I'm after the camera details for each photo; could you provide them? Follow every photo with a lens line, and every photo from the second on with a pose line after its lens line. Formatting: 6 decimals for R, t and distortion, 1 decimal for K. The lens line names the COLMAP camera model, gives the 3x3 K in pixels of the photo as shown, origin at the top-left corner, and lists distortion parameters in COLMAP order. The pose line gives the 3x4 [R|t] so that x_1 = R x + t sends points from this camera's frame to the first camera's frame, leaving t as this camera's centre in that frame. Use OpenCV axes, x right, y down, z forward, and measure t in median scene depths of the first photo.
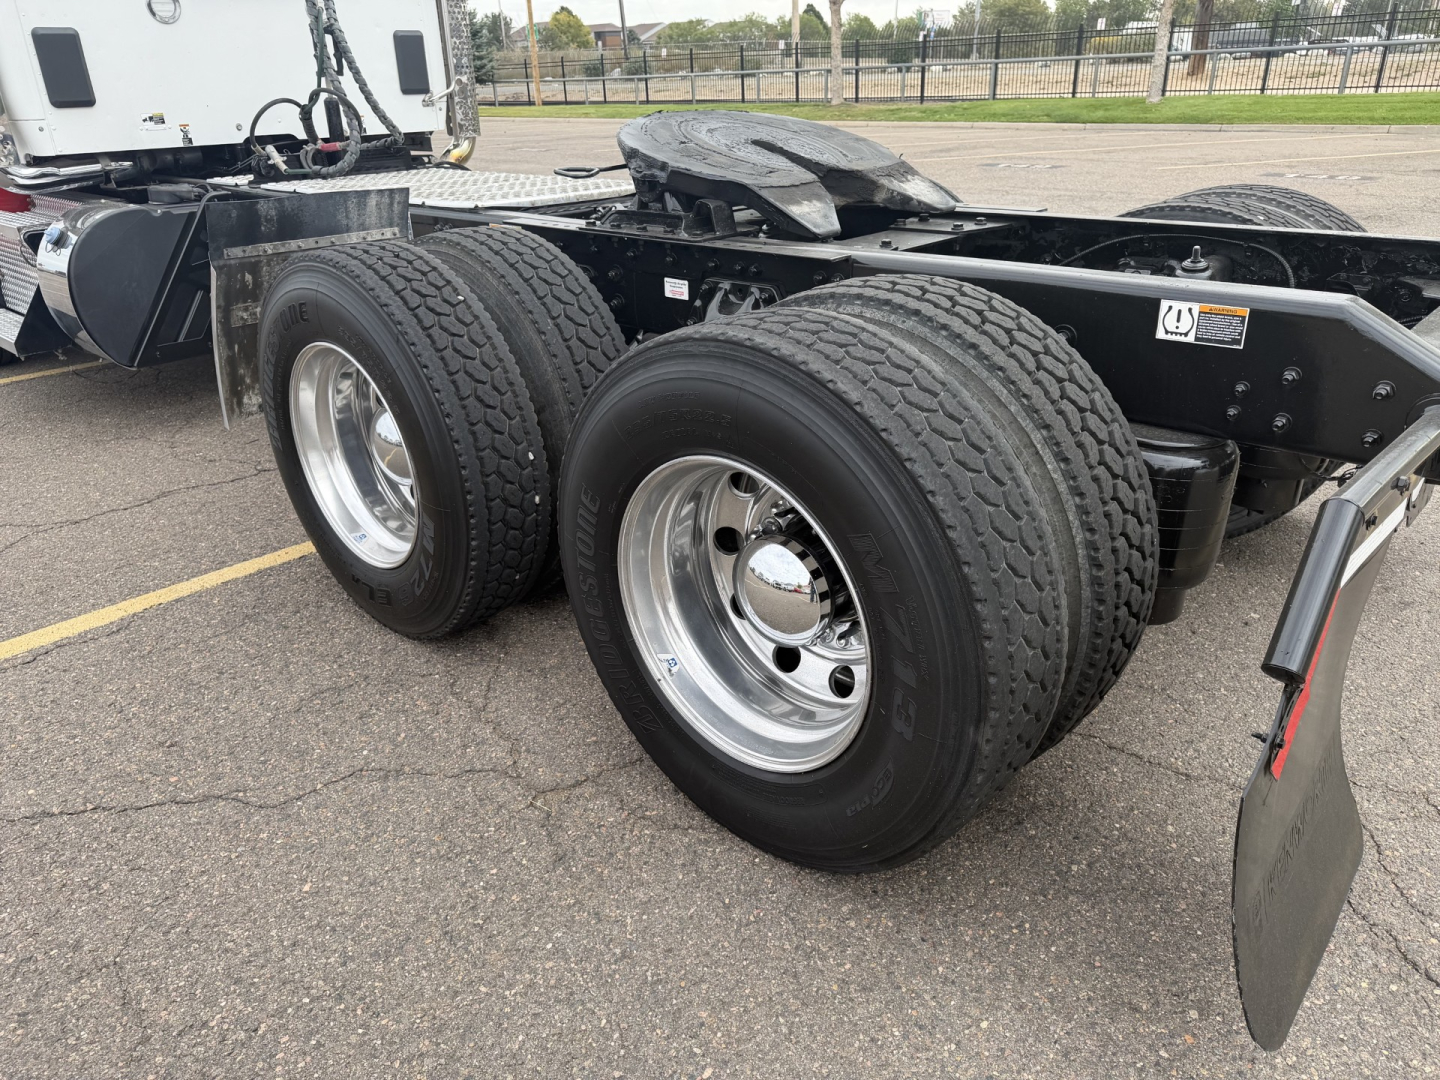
lens RADIAL K [[1024.1, 0, 716.7], [0, 1024.1, 558.2], [0, 0, 1]] dist [0.019633, -0.025813]
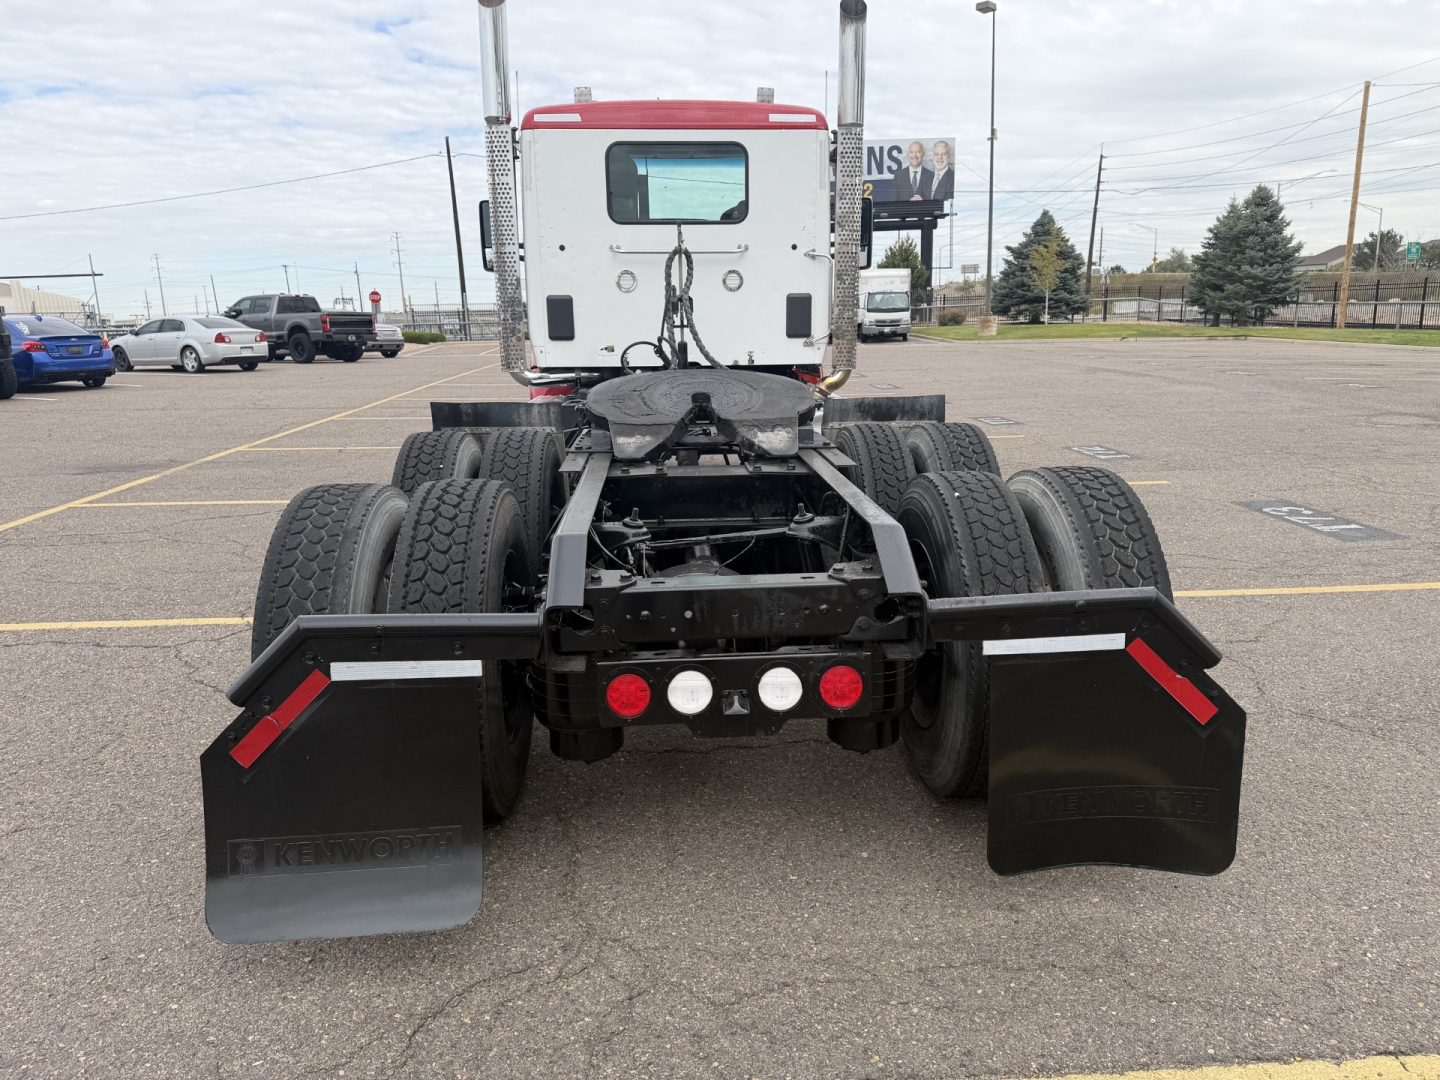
lens RADIAL K [[1021.8, 0, 720.0], [0, 1021.8, 540.0], [0, 0, 1]] dist [0.061828, -0.074597]
pose [[0.724112, 0.171044, -0.668136, 0.700839], [-0.301125, 0.949951, -0.083164, -0.076745], [0.620472, 0.261413, 0.739377, 0.032503]]
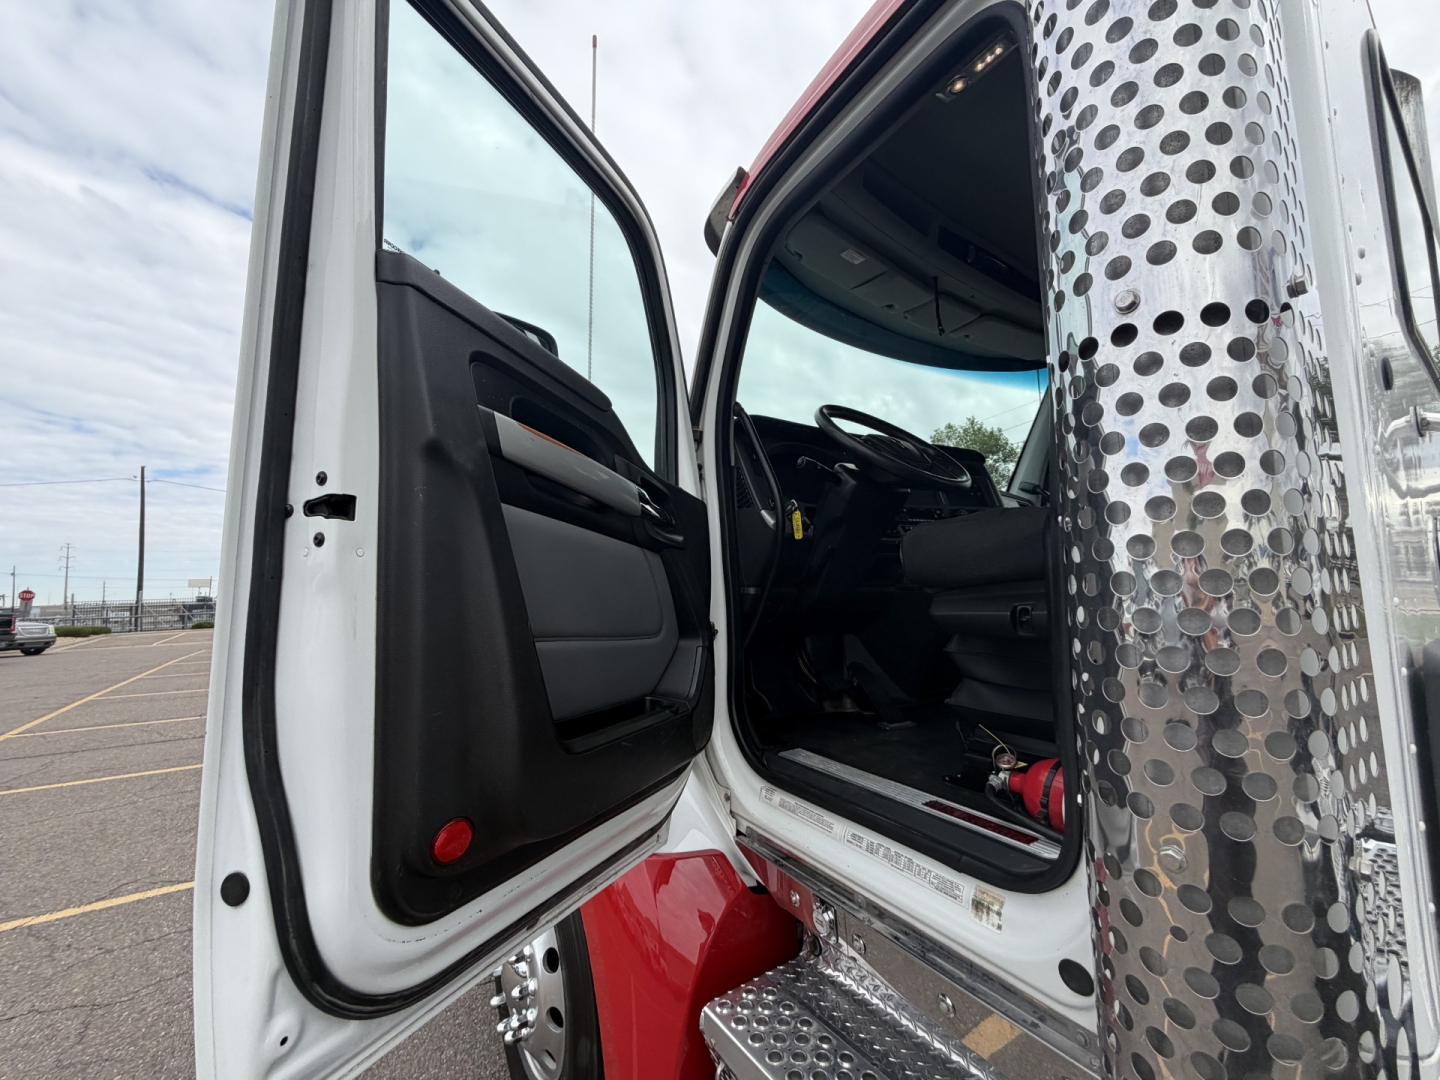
lens RADIAL K [[572.6, 0, 713.7], [0, 572.6, 537.5], [0, 0, 1]] dist [-0.000832, -0.000372]
pose [[0.978729, -0.010772, -0.204876, -0.765622], [-0.093952, 0.864220, -0.494264, -0.438184], [0.182382, 0.502999, 0.844825, 0.803479]]
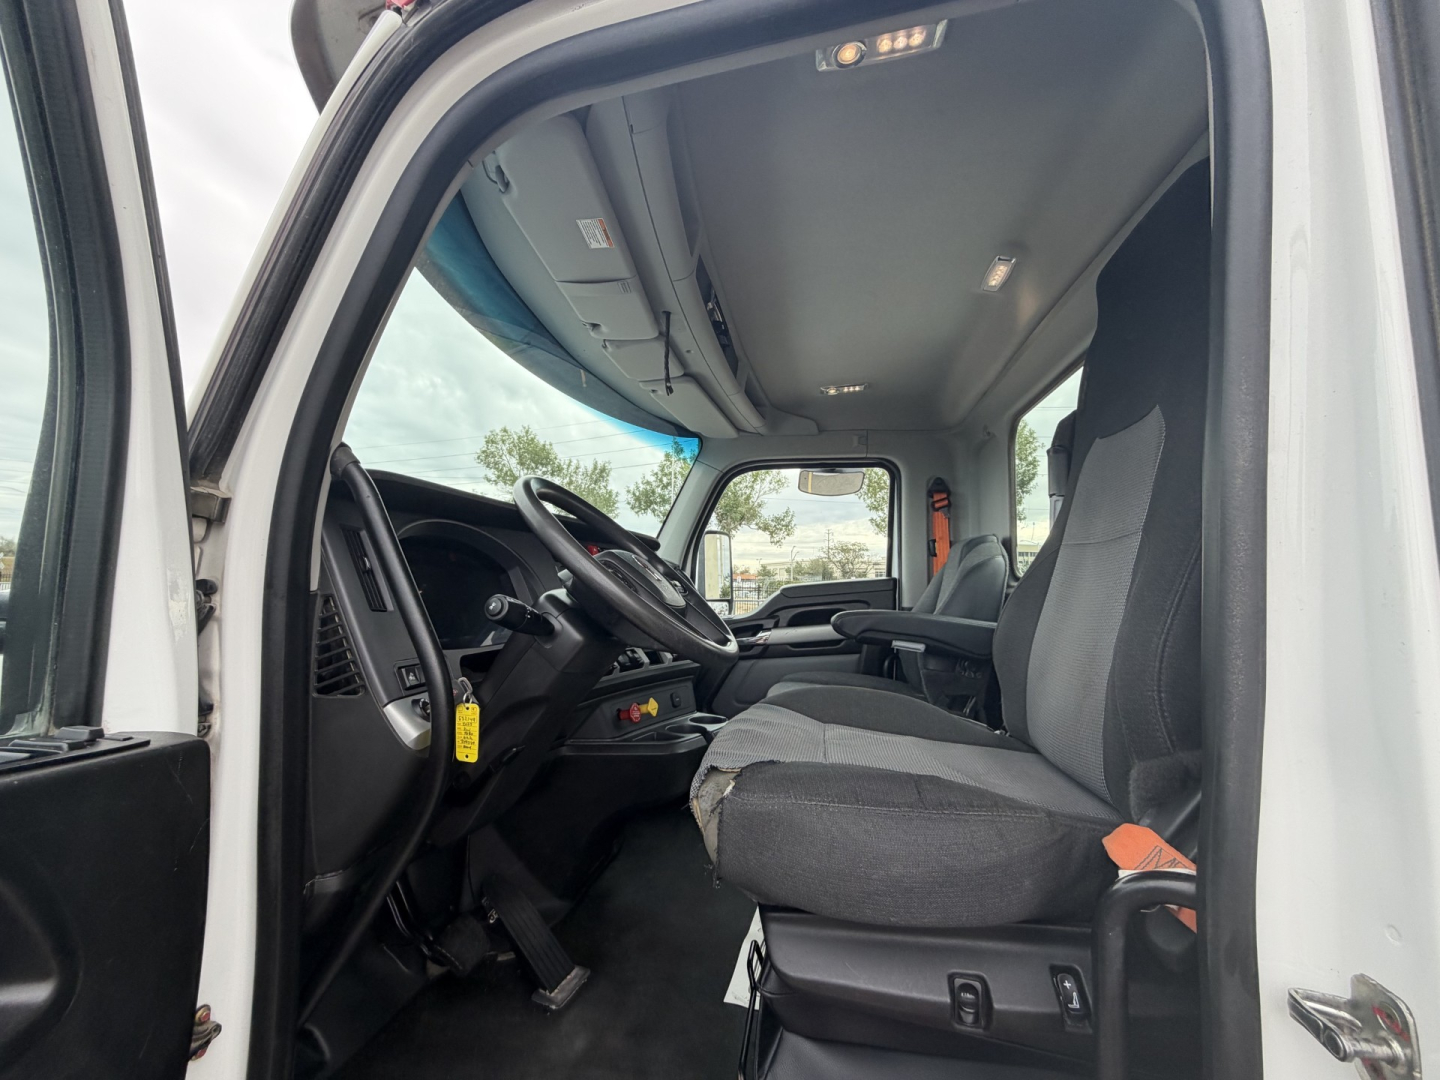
lens RADIAL K [[572.8, 0, 720.0], [0, 572.8, 540.0], [0, 0, 1]] dist [0.001989, 0.000039]
pose [[0.834981, 0.089672, 0.542923, -0.817733], [0.195568, 0.873863, -0.445103, -0.572575], [-0.514354, 0.477831, 0.712122, 0.912651]]
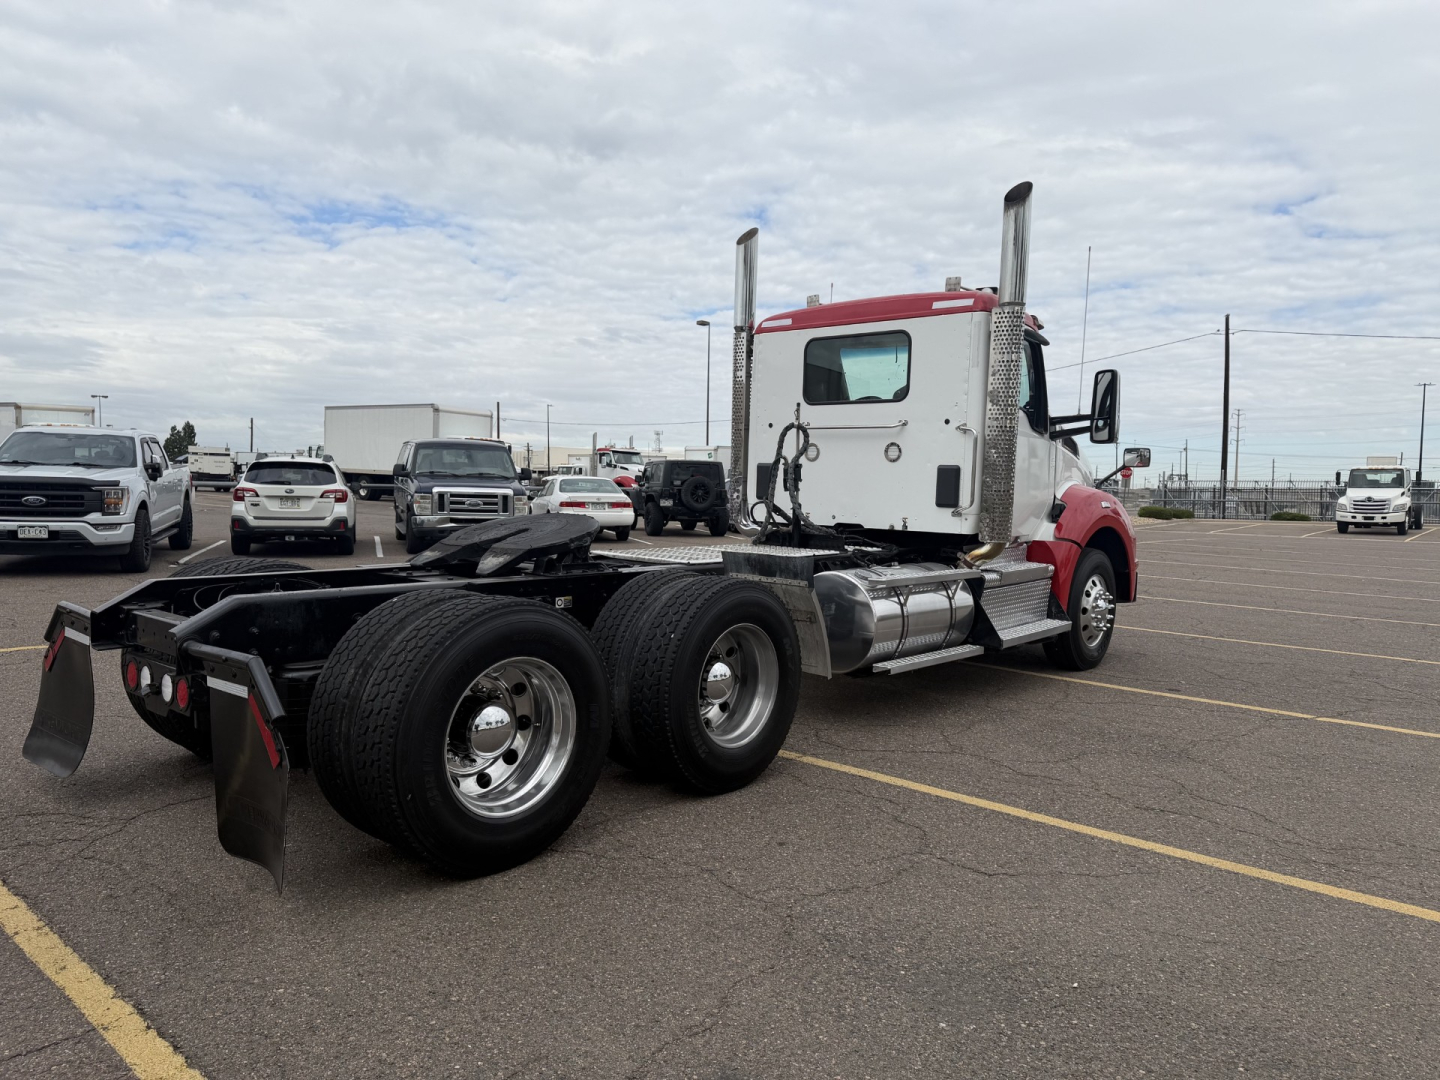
lens RADIAL K [[1024.1, 0, 716.7], [0, 1024.1, 558.2], [0, 0, 1]] dist [0.019633, -0.025813]
pose [[0.026932, 0.108662, -0.993714, 1.303554], [-0.449058, 0.889442, 0.085090, -0.460109], [0.893097, 0.443943, 0.072750, 0.820893]]
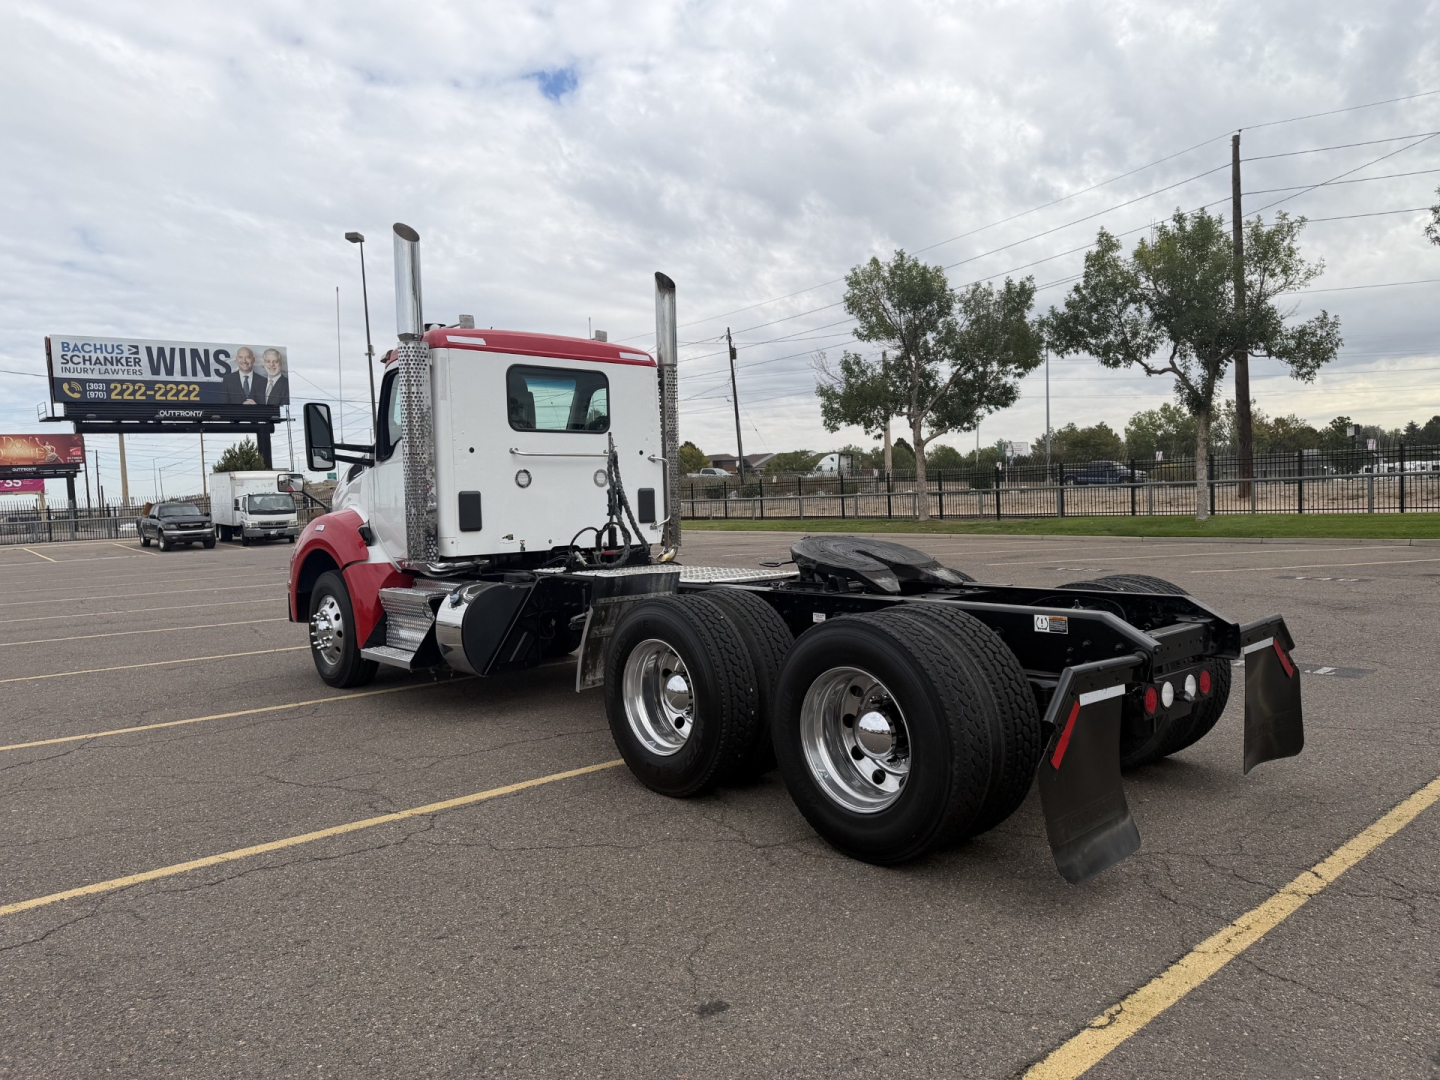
lens RADIAL K [[1017.2, 0, 723.0], [0, 1017.2, 519.0], [0, 0, 1]] dist [0.148933, -0.231582]
pose [[0.995725, 0.001282, -0.092360, -0.027725], [-0.038343, 0.915421, -0.400668, 0.234691], [0.084034, 0.402496, 0.911556, -0.586068]]
